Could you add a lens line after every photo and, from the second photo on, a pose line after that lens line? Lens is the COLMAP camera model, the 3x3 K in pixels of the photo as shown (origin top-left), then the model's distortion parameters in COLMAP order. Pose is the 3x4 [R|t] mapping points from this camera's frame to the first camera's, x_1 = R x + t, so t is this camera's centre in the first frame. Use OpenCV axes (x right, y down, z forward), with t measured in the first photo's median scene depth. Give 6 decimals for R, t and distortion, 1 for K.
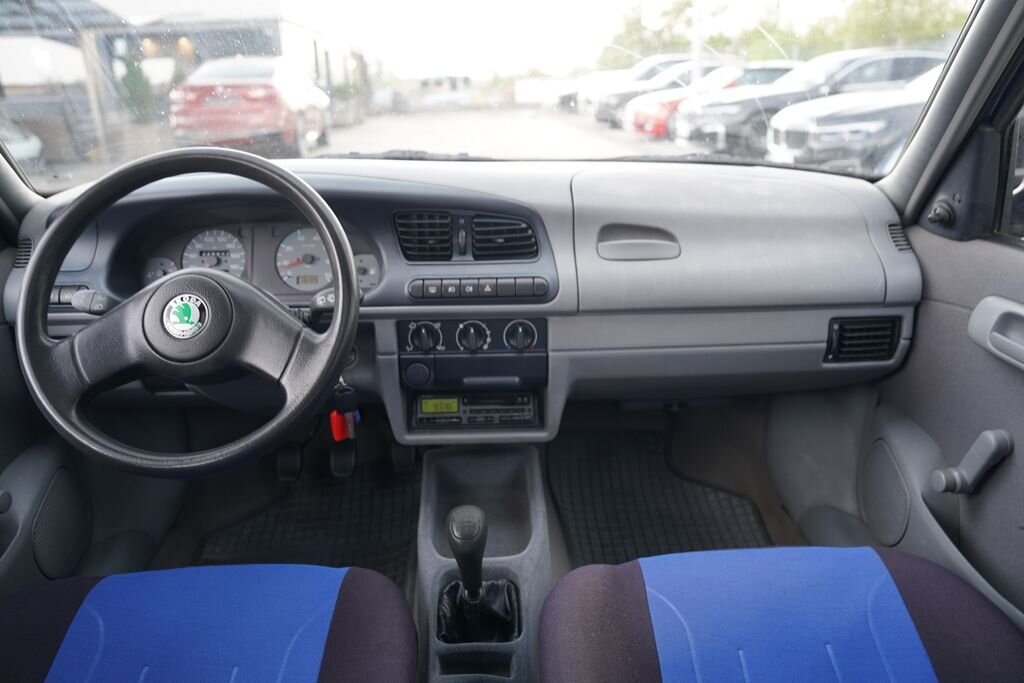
lens RADIAL K [[710.9, 0, 508.5], [0, 710.9, 314.7], [0, 0, 1]] dist [-0.101096, 0.109561]
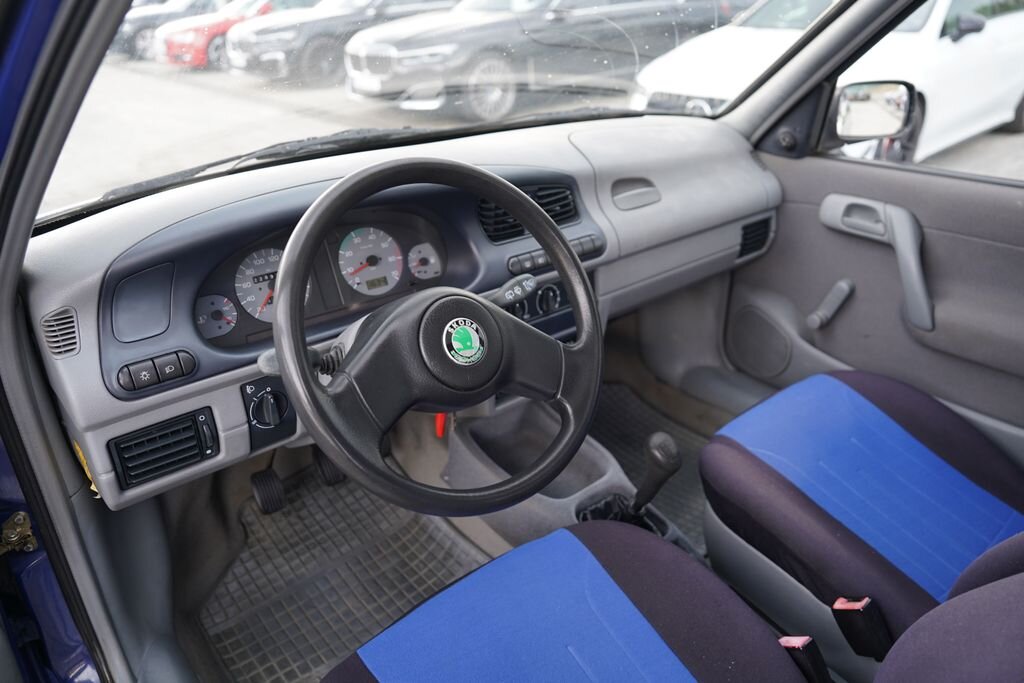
lens RADIAL K [[710.9, 0, 508.5], [0, 710.9, 314.7], [0, 0, 1]] dist [-0.101096, 0.109561]
pose [[0.797063, -0.242342, 0.553137, -0.686751], [0.184041, 0.969856, 0.159714, -0.128395], [-0.575168, -0.025502, 0.817637, 0.134269]]
